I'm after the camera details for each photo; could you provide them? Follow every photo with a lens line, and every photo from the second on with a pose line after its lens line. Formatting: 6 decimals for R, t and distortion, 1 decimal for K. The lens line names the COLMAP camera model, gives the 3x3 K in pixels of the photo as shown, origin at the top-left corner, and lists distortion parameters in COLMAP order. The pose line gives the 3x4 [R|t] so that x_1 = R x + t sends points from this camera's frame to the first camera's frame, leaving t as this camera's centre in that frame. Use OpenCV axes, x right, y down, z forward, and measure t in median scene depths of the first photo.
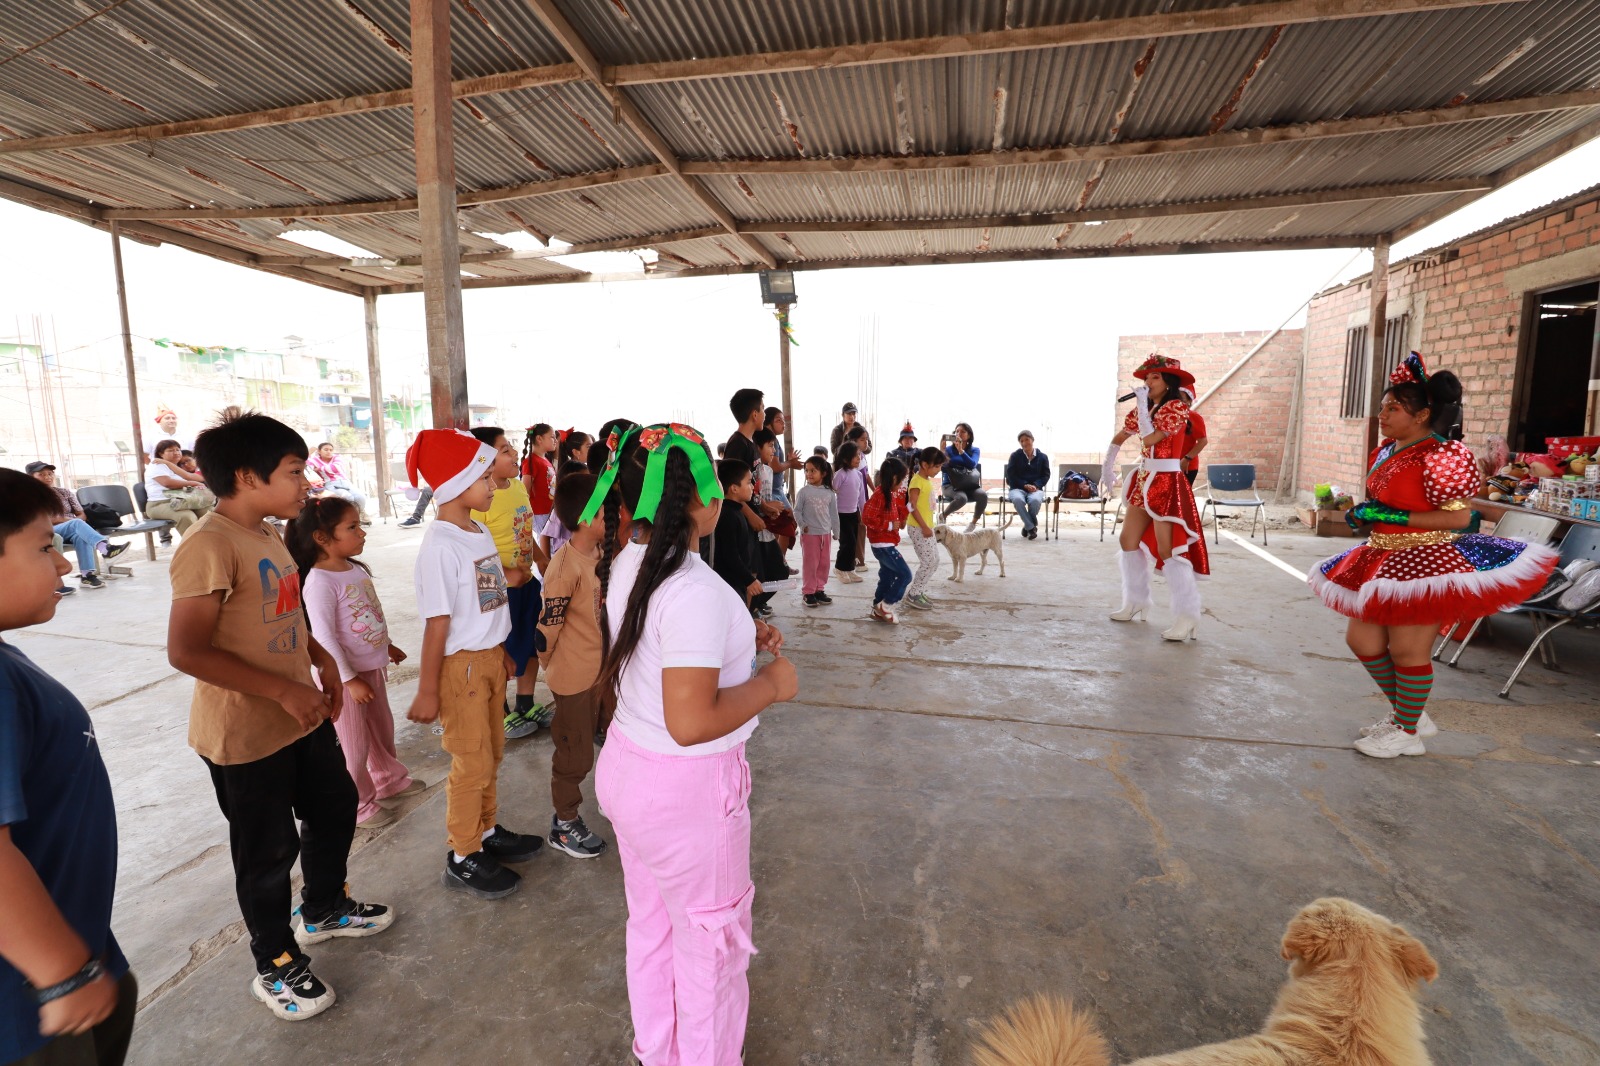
lens RADIAL K [[740.5, 0, 801.6], [0, 740.5, 526.7], [0, 0, 1]] dist [0.000845, -0.012193]
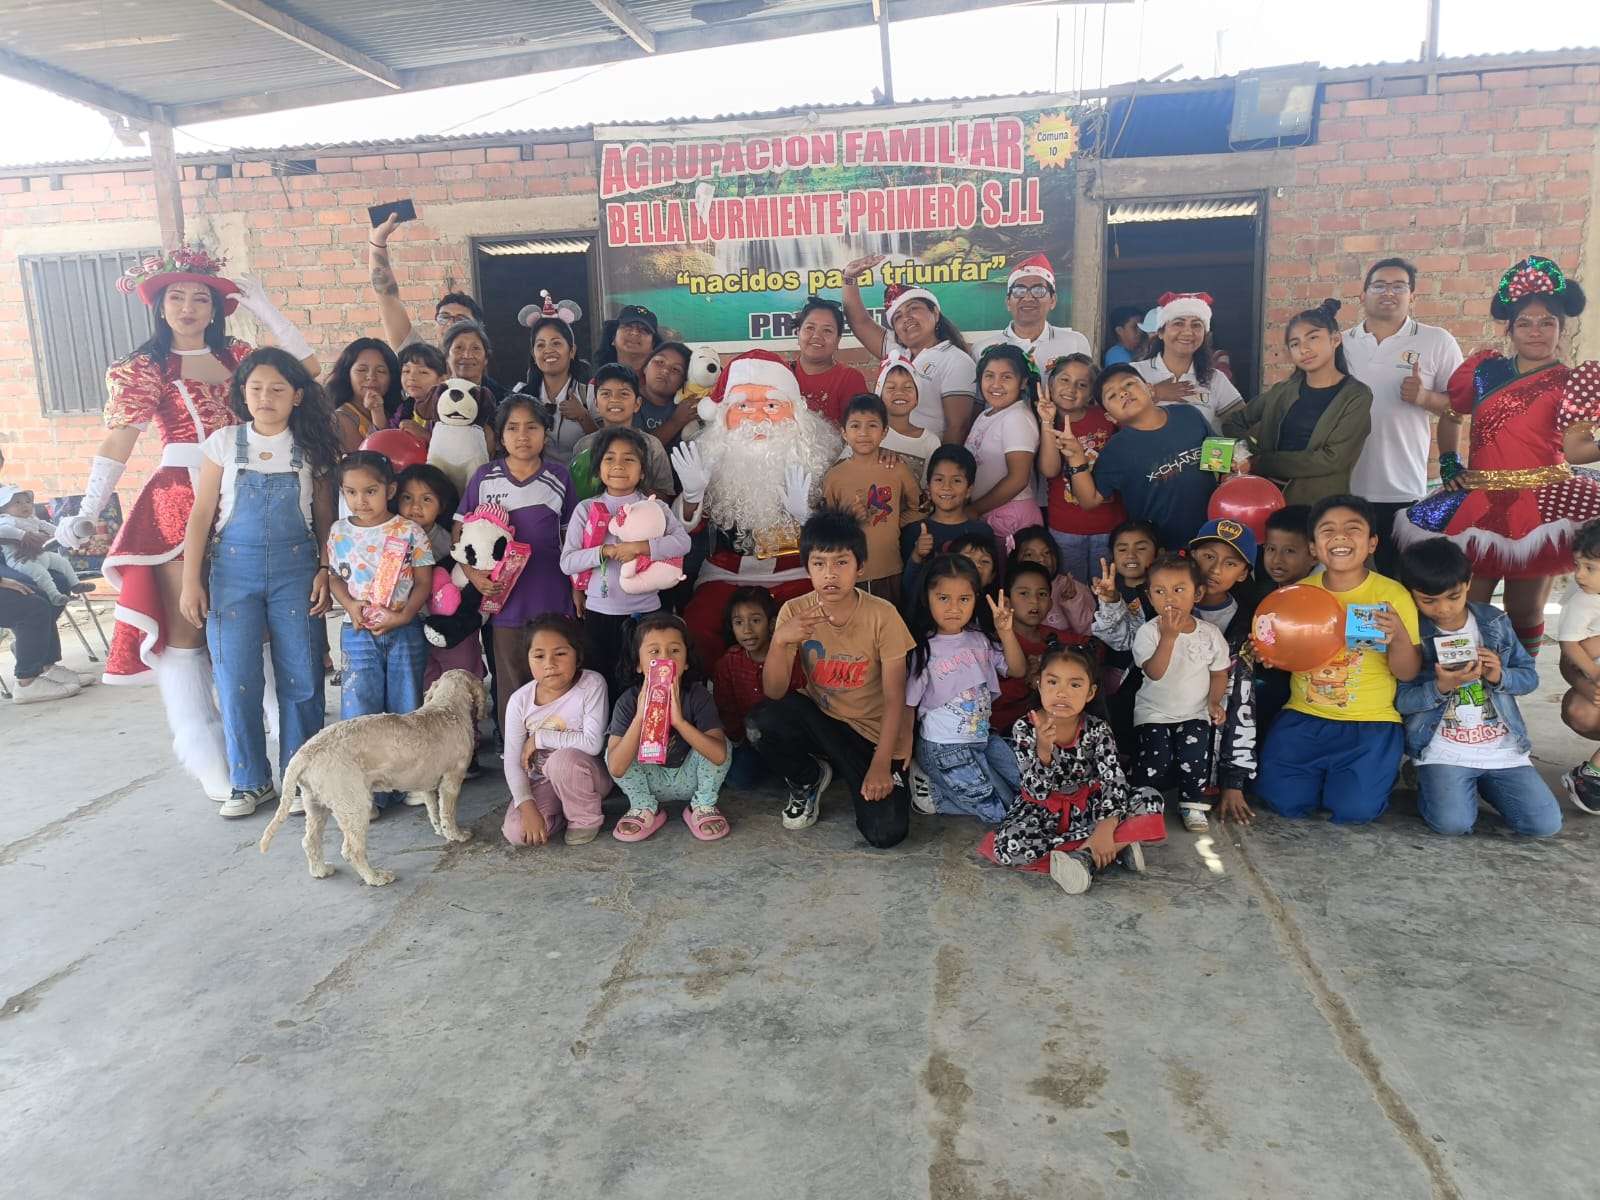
lens RADIAL K [[1190.8, 0, 784.3], [0, 1190.8, 597.1], [0, 0, 1]] dist [0.044968, -0.042015]
pose [[-0.104178, -0.152653, 0.982774, -0.353946], [0.186700, 0.967582, 0.170084, -0.081631], [-0.976878, 0.201202, -0.072301, 0.714663]]
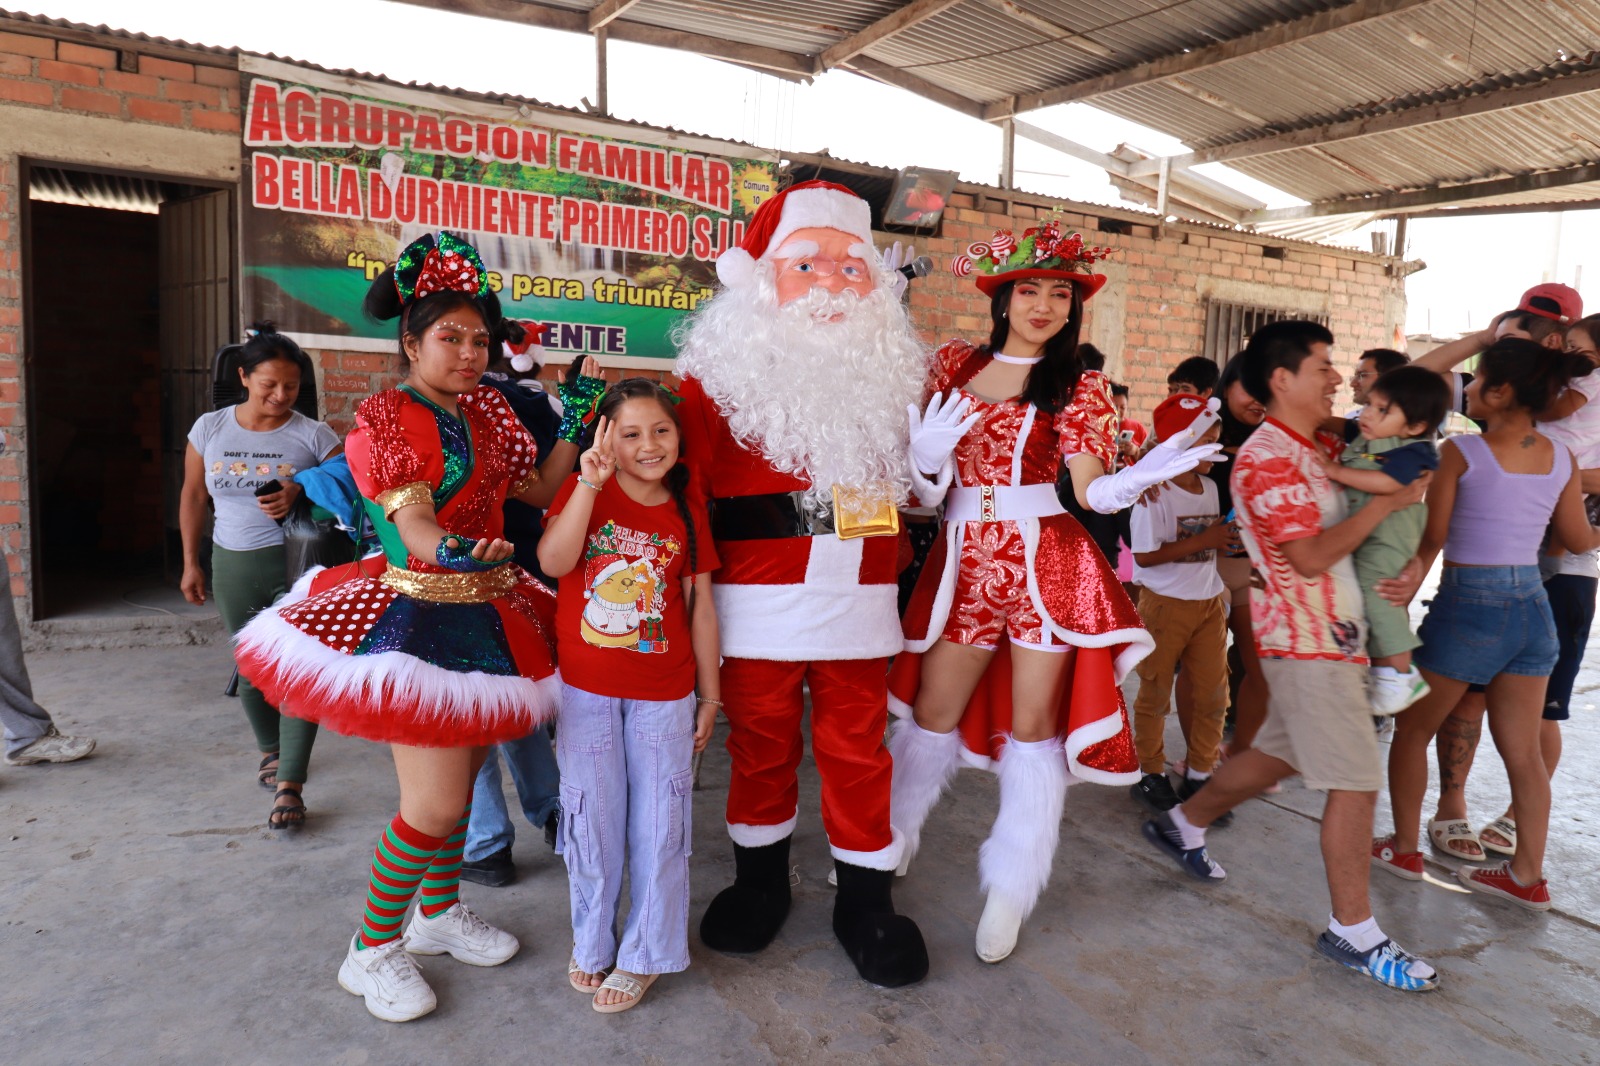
lens RADIAL K [[1018.7, 0, 800.5], [0, 1018.7, 519.0], [0, 0, 1]] dist [0.011424, -0.012293]
pose [[-0.694591, -0.085892, 0.714259, -0.023322], [0.080611, 0.977302, 0.195914, -0.128767], [-0.714874, 0.193658, -0.671901, 0.987481]]
